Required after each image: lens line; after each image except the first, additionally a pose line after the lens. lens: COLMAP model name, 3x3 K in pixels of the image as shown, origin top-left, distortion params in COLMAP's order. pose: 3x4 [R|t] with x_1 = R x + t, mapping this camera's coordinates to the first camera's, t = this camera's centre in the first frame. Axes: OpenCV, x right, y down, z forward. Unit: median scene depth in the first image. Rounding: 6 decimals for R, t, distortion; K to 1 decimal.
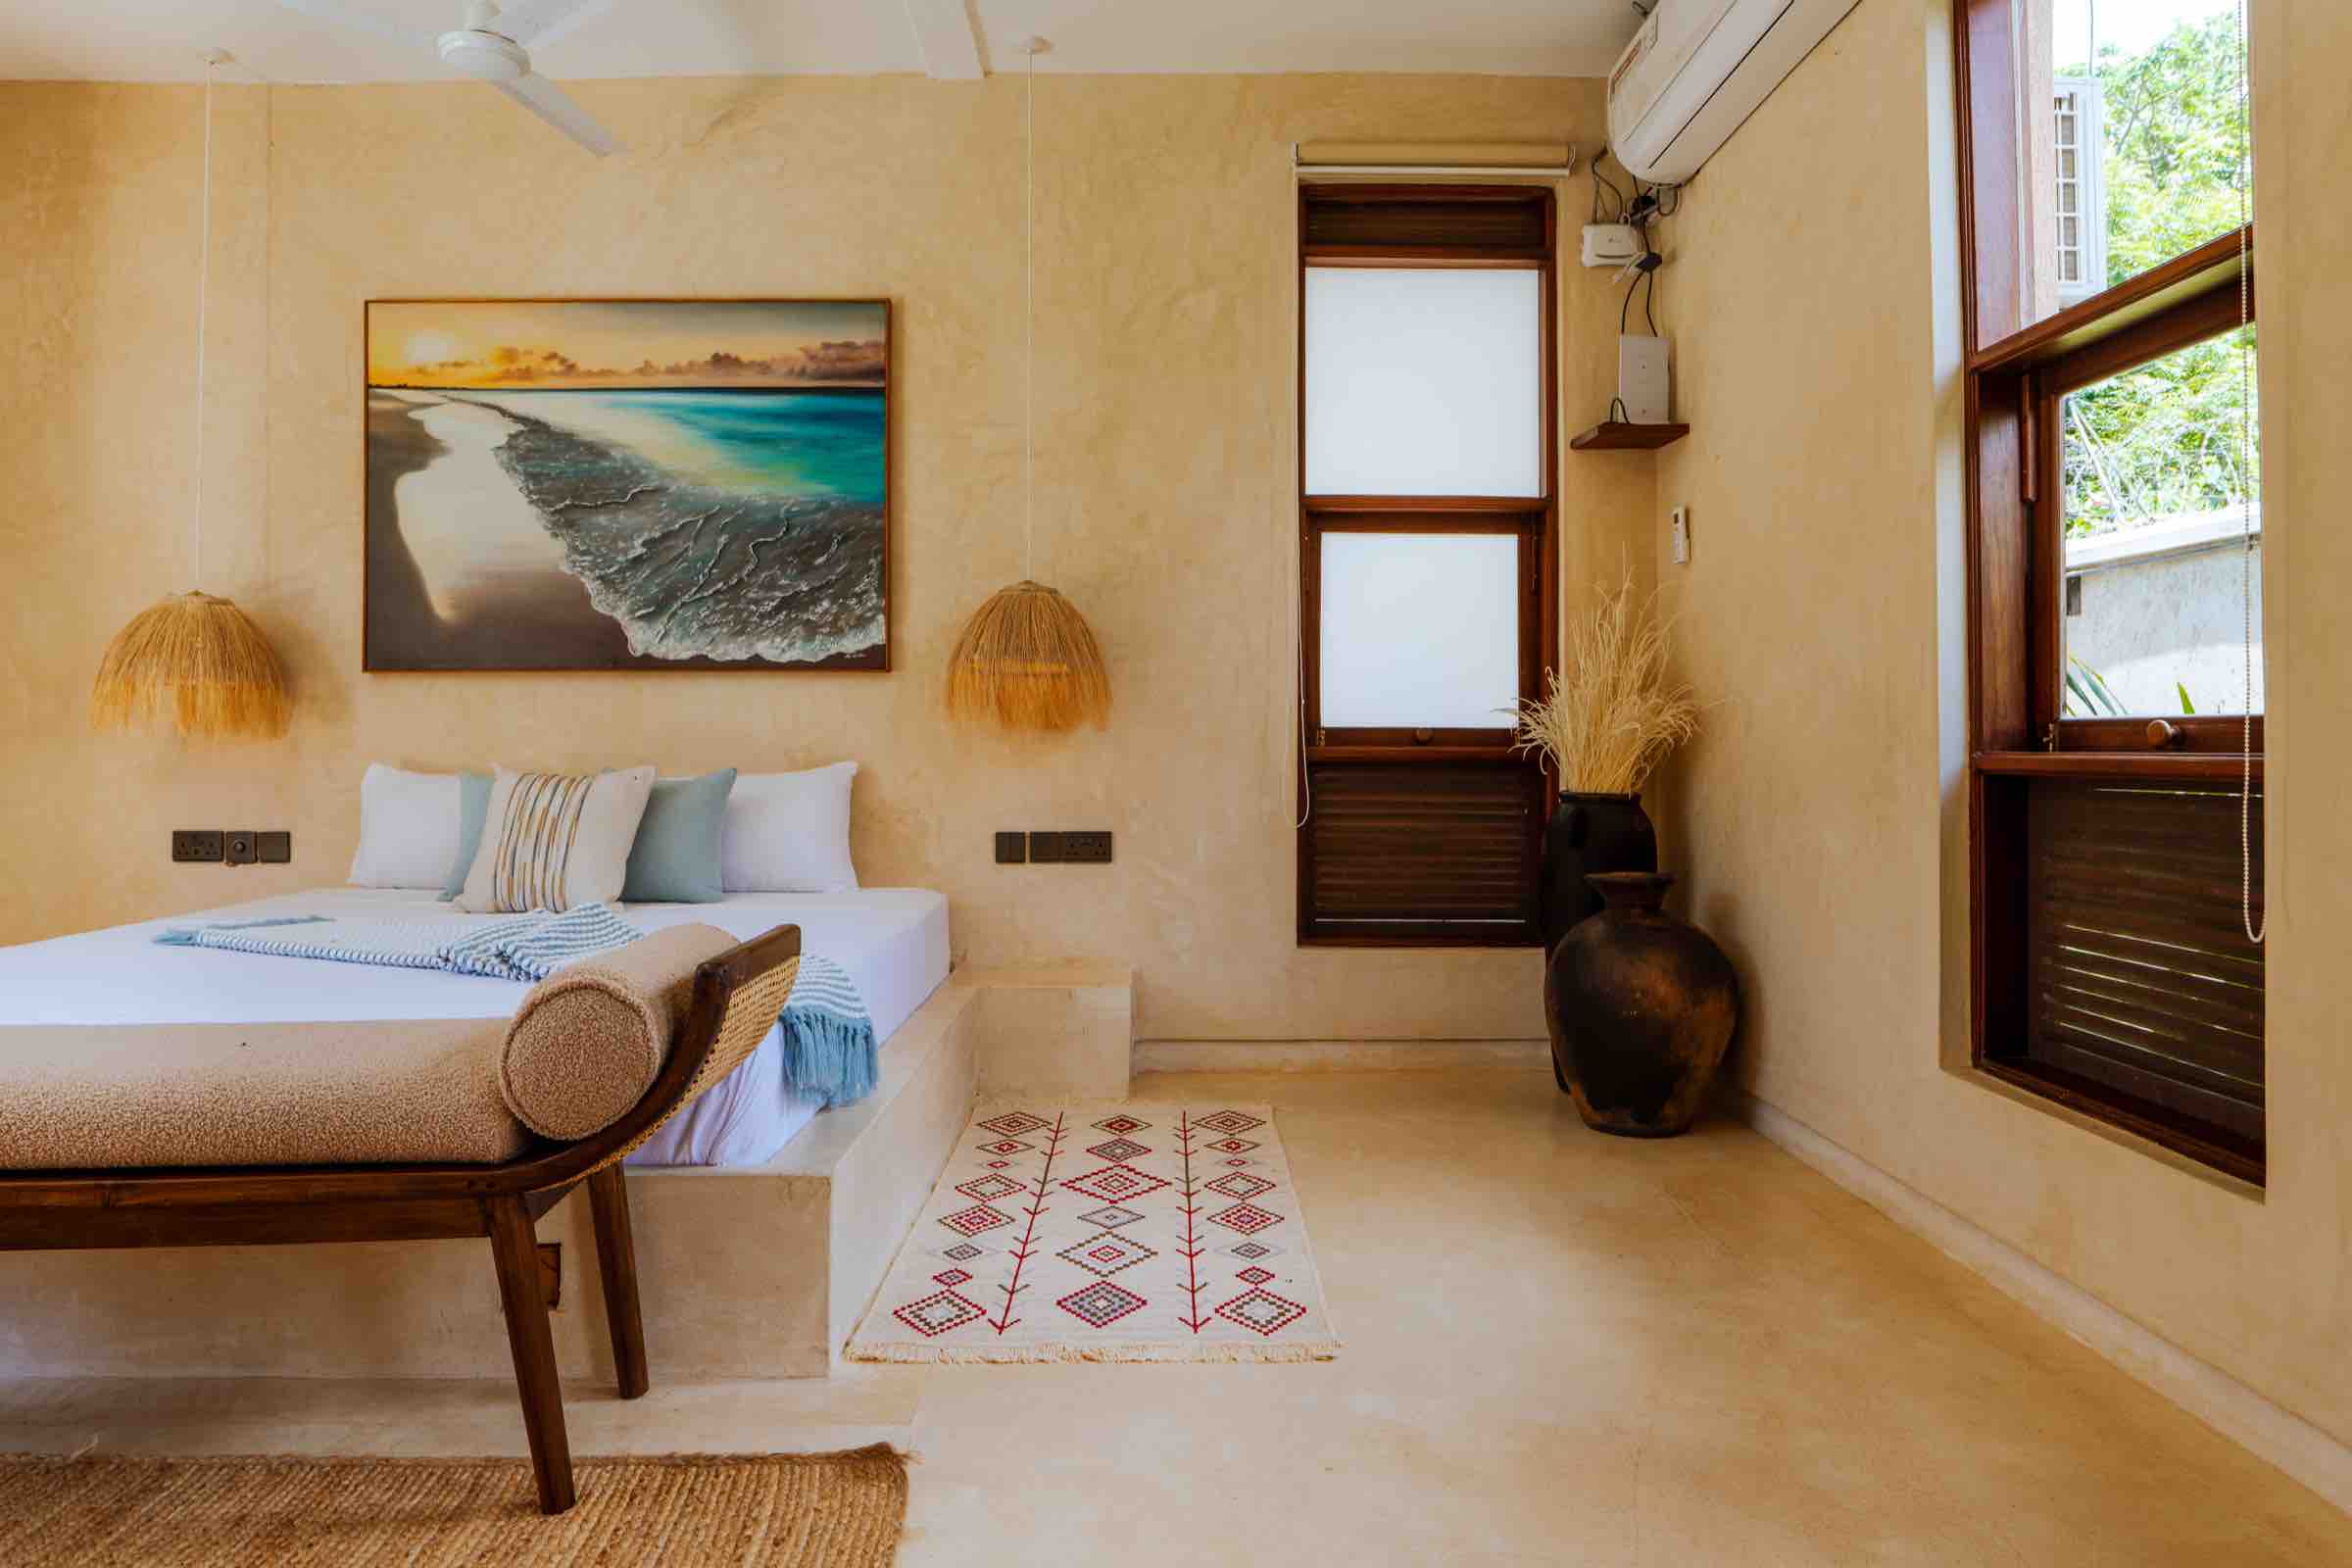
lens RADIAL K [[1388.6, 0, 1185.7], [0, 1388.6, 727.5], [0, 0, 1]] dist [-0.018959, -0.002843]
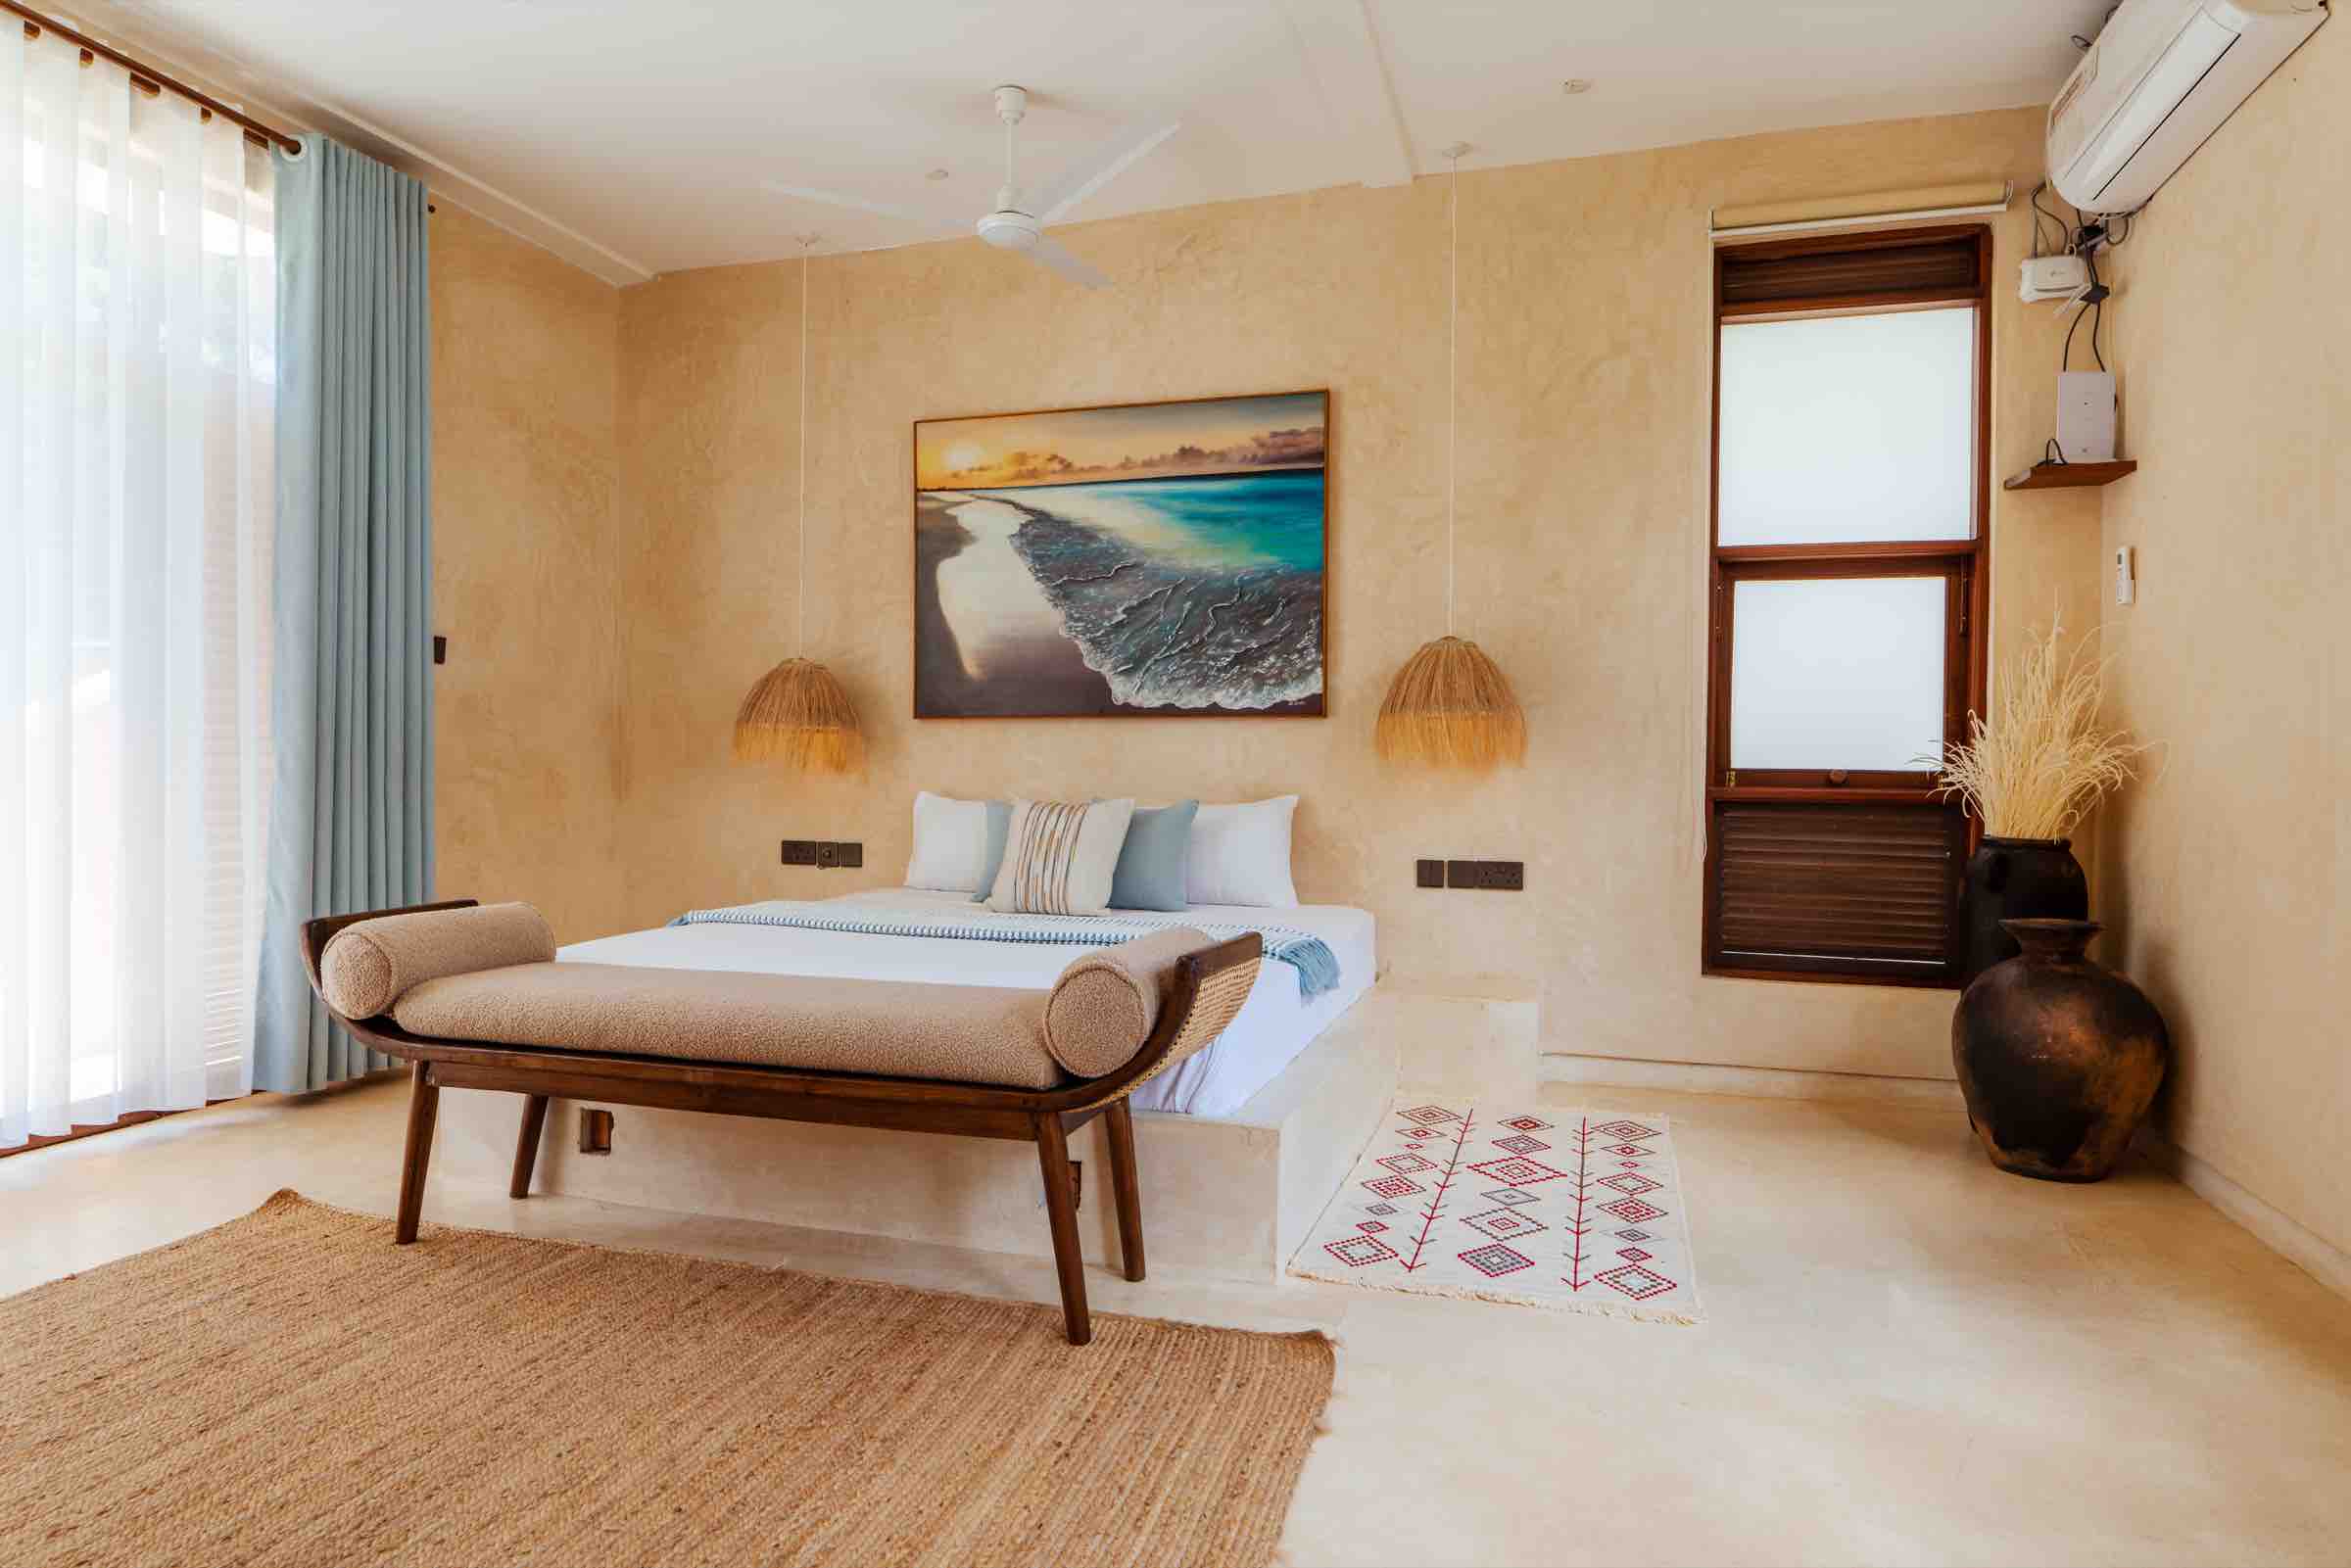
lens RADIAL K [[1387.9, 0, 1171.2], [0, 1387.9, 773.7], [0, 0, 1]] dist [-0.018959, -0.002843]
pose [[0.948277, 0.010009, -0.317288, 0.028427], [-0.004415, 0.999822, 0.018345, -0.014075], [0.317415, -0.015995, 0.948152, -0.125814]]
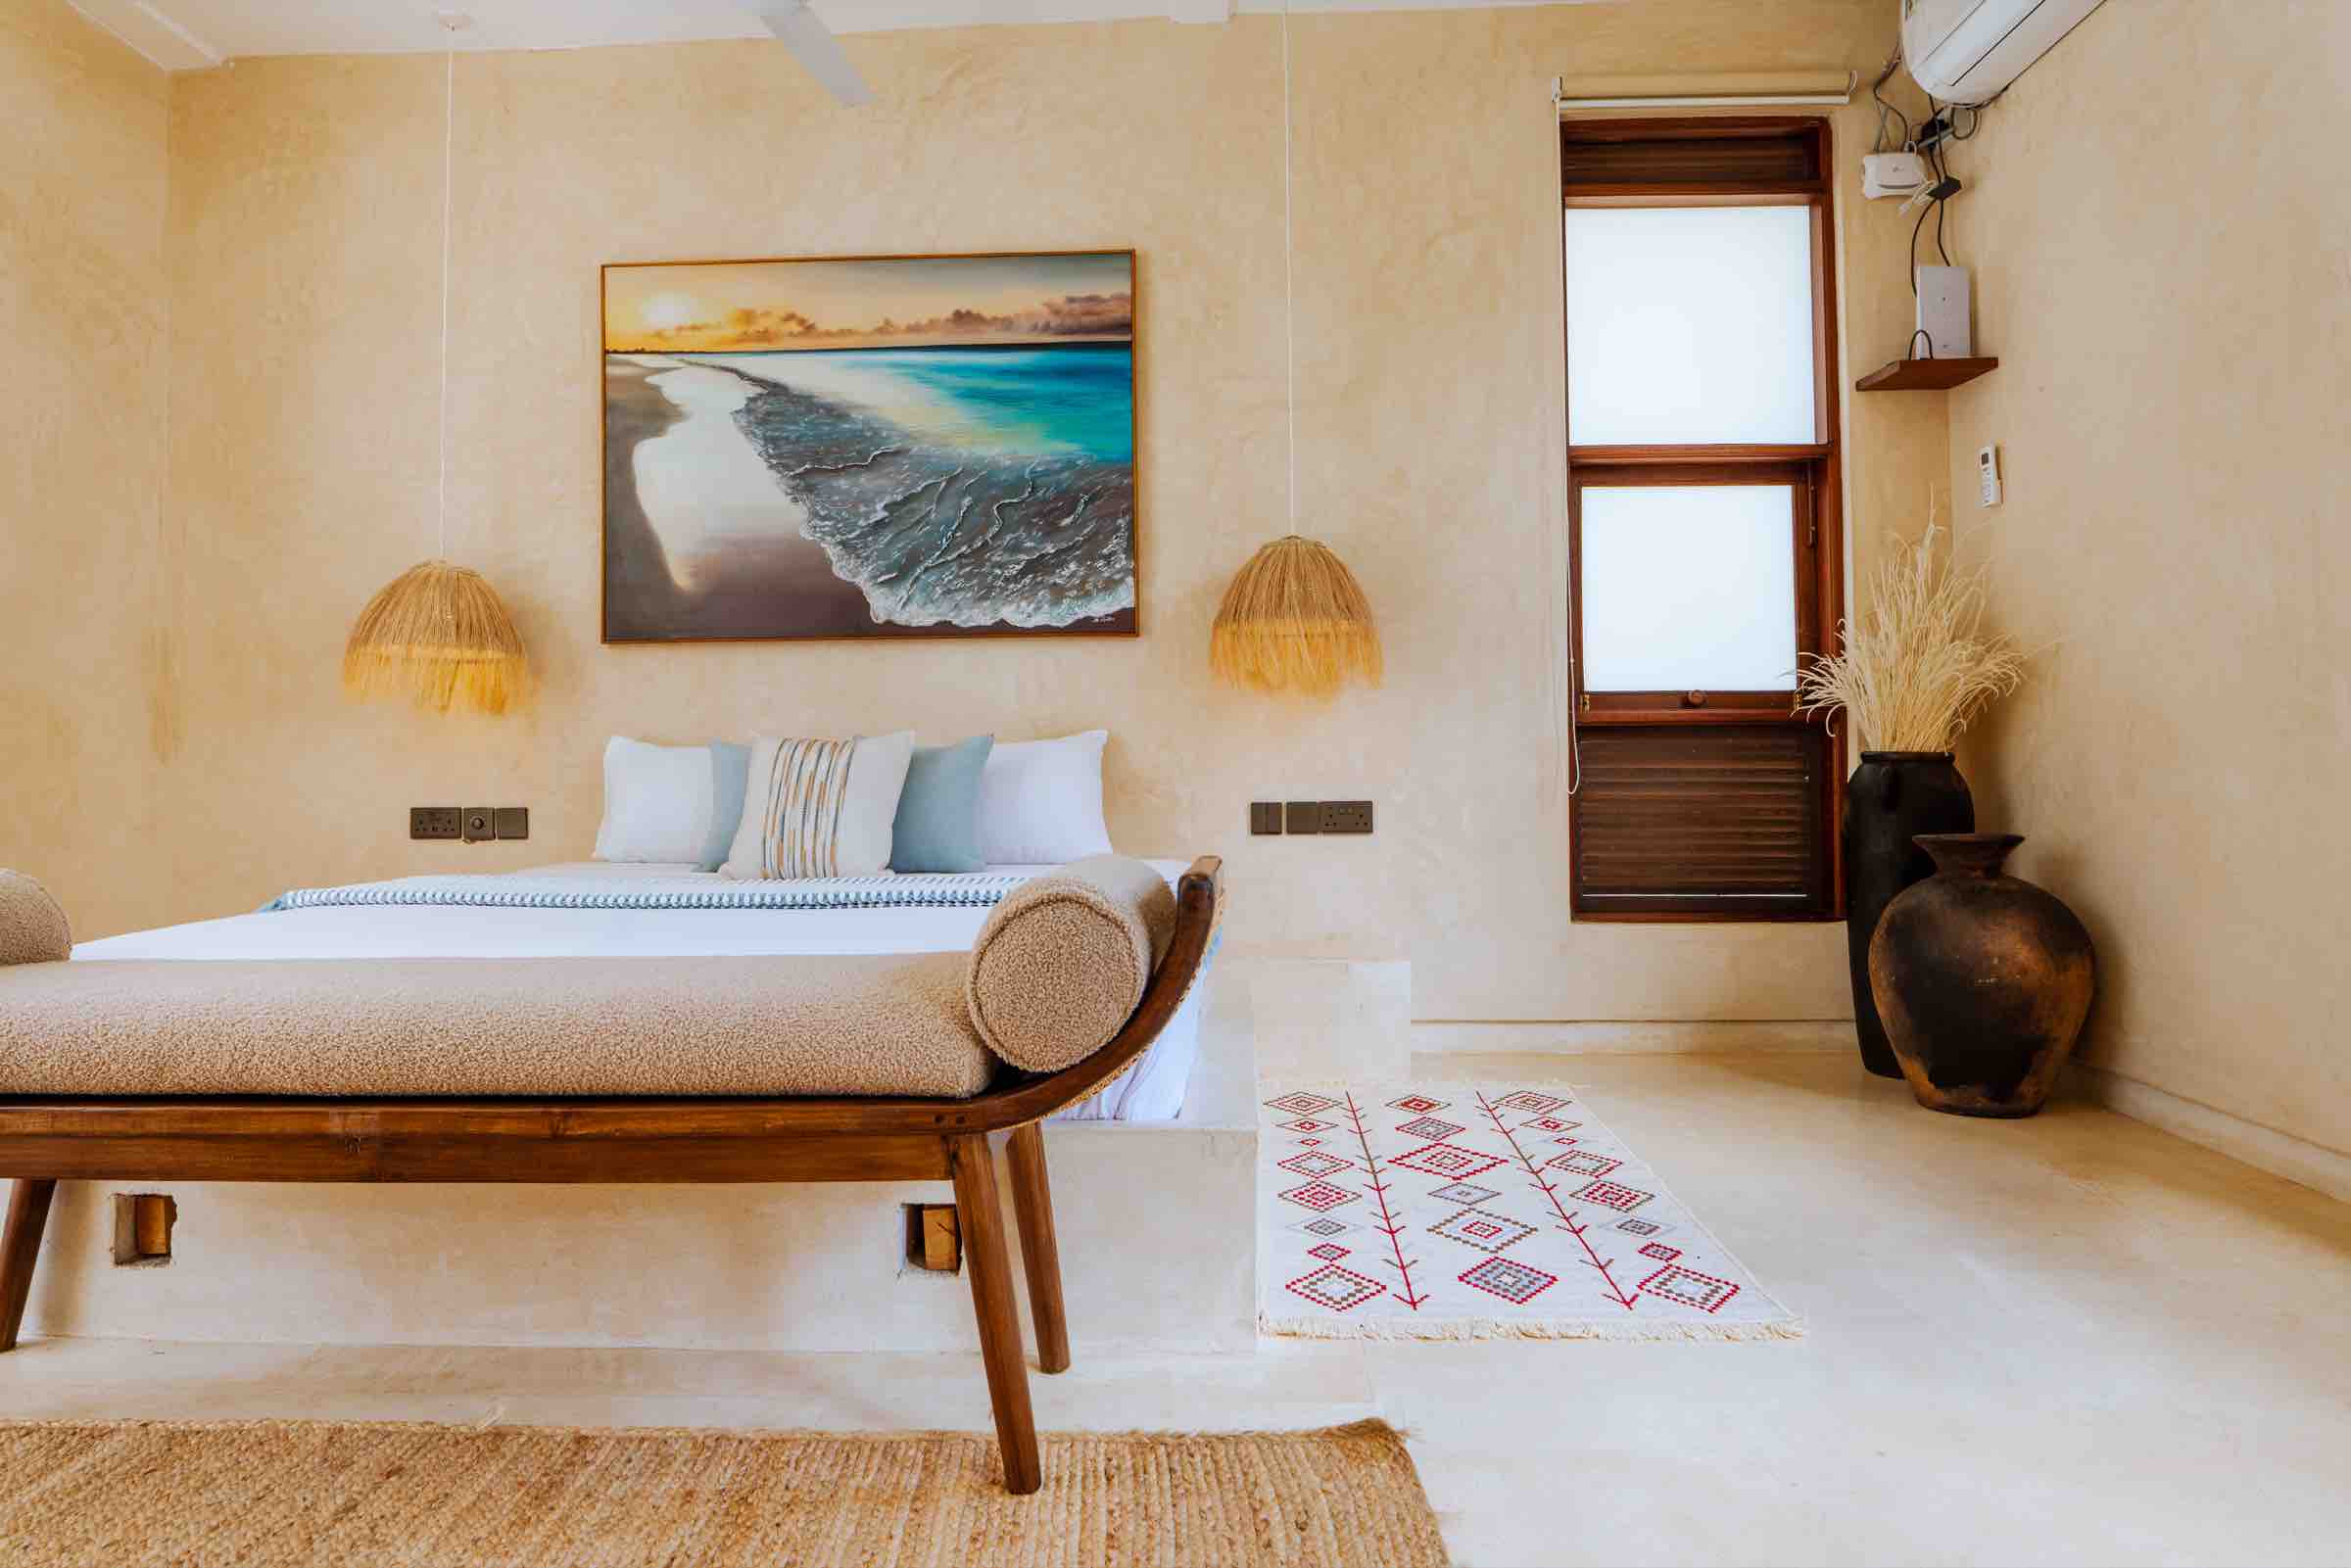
lens RADIAL K [[1387.9, 0, 1186.5], [0, 1387.9, 729.2], [0, 0, 1]] dist [-0.018959, -0.002843]
pose [[0.998529, -0.009830, -0.053326, -0.130555], [0.009155, 0.999875, -0.012891, 0.037218], [0.053447, 0.012384, 0.998494, 0.043257]]
